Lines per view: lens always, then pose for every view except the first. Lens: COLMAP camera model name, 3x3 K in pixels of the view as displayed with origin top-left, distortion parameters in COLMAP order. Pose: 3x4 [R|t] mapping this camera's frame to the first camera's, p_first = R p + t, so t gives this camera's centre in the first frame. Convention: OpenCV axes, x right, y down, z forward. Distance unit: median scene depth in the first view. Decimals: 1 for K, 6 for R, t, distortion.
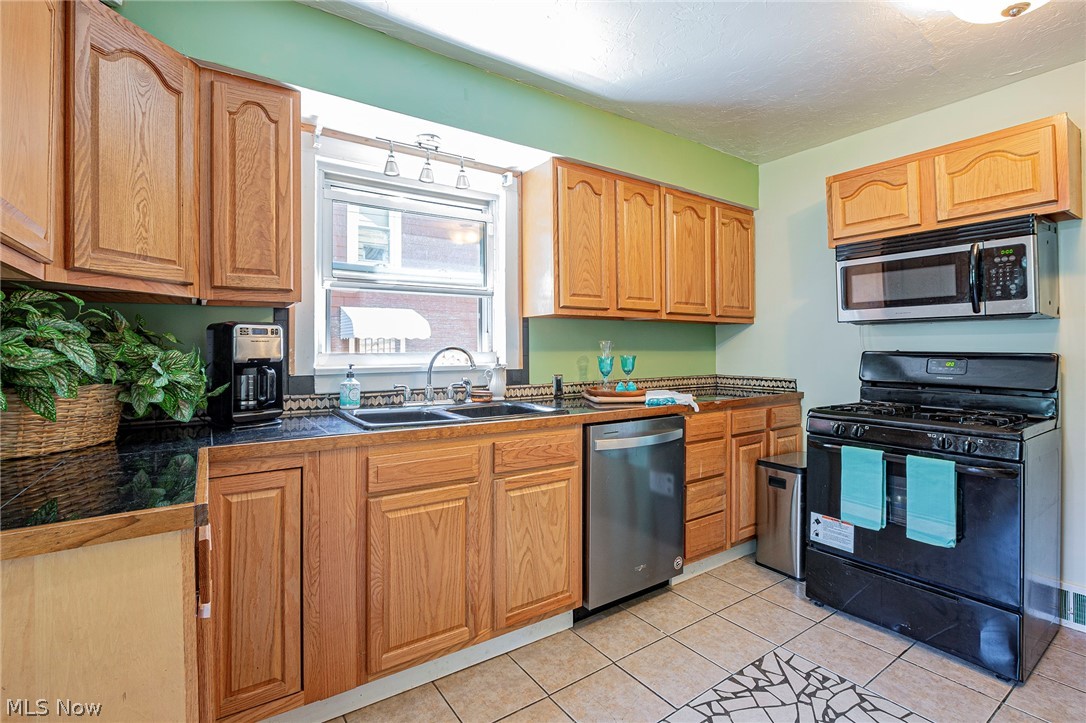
lens RADIAL K [[498.4, 0, 547.0], [0, 498.4, 341.1], [0, 0, 1]] dist [-0.018255, 0.001639]
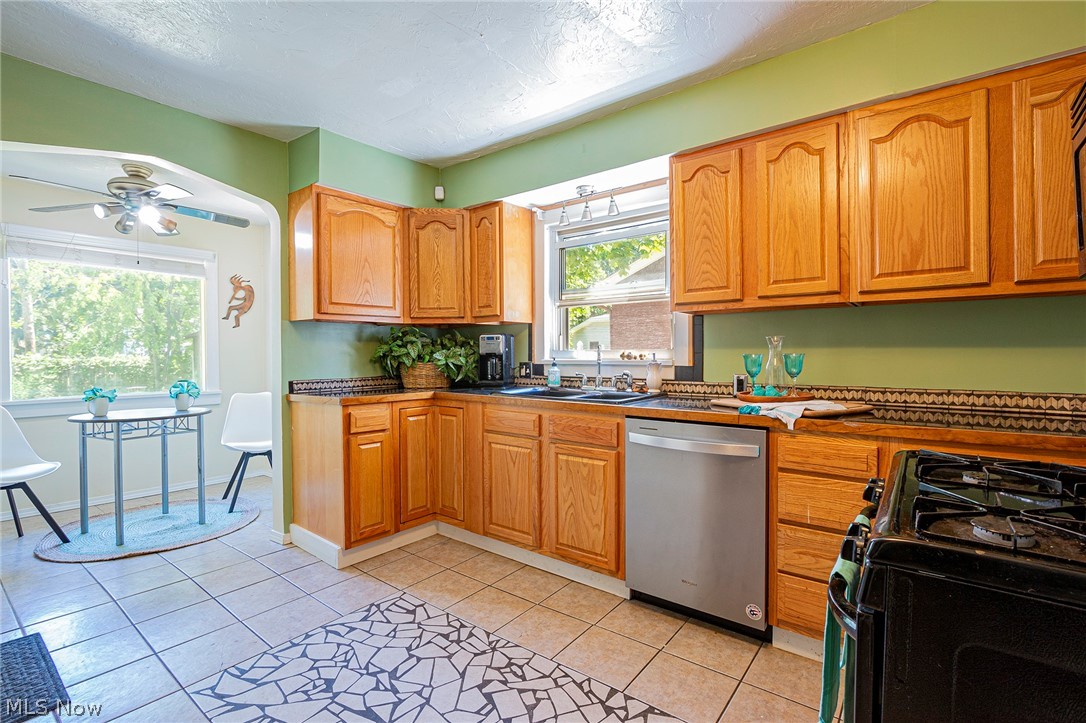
lens RADIAL K [[498.4, 0, 537.9], [0, 498.4, 356.7], [0, 0, 1]] dist [-0.018255, 0.001639]
pose [[0.295186, 0.011483, -0.955371, 0.988348], [0.019439, 0.999649, 0.018021, 0.014646], [0.955242, -0.023891, 0.294859, 0.474216]]
